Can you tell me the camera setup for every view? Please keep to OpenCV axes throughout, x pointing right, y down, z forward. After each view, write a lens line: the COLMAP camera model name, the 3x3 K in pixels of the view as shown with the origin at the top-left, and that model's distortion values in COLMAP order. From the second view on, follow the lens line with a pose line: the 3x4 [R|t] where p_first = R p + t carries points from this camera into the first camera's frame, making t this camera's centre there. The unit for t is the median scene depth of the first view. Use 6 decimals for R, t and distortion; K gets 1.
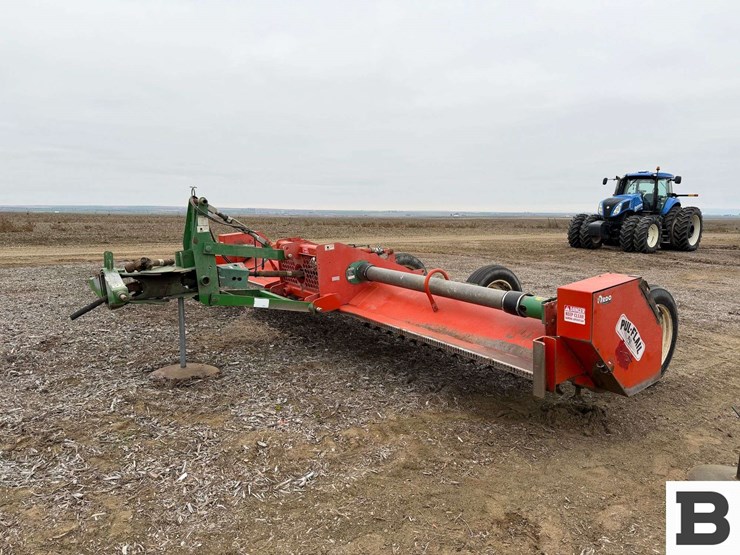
lens RADIAL K [[509.8, 0, 370.0], [0, 509.8, 277.5], [0, 0, 1]] dist [0.156237, -0.270022]
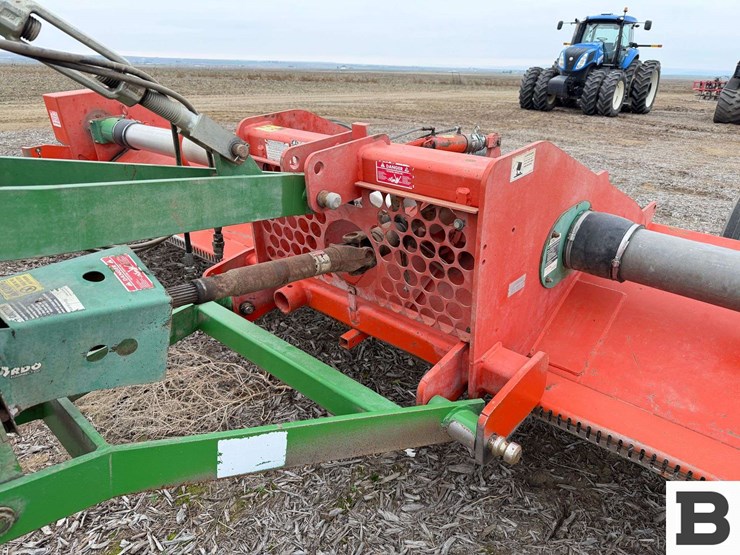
lens RADIAL K [[519.2, 0, 368.7], [0, 519.2, 281.3], [0, 0, 1]] dist [0.042450, -0.057930]
pose [[0.977760, -0.065343, 0.199289, -0.045855], [0.010216, 0.963938, 0.265932, -0.016861], [-0.209478, -0.257982, 0.943167, 0.182085]]
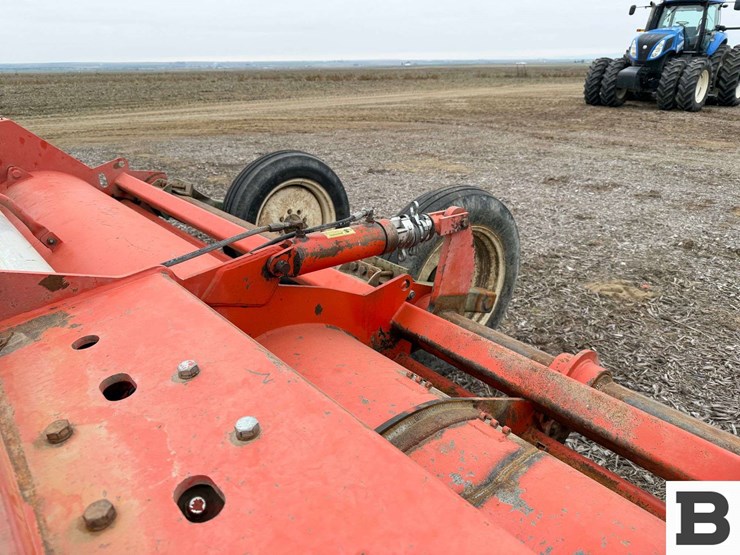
lens RADIAL K [[521.7, 0, 367.6], [0, 521.7, 275.2], [0, 0, 1]] dist [0.029156, -0.034167]
pose [[0.995255, -0.056065, 0.079528, -0.006274], [0.033783, 0.965576, 0.257919, -0.027249], [-0.091250, -0.254008, 0.962888, 0.235747]]
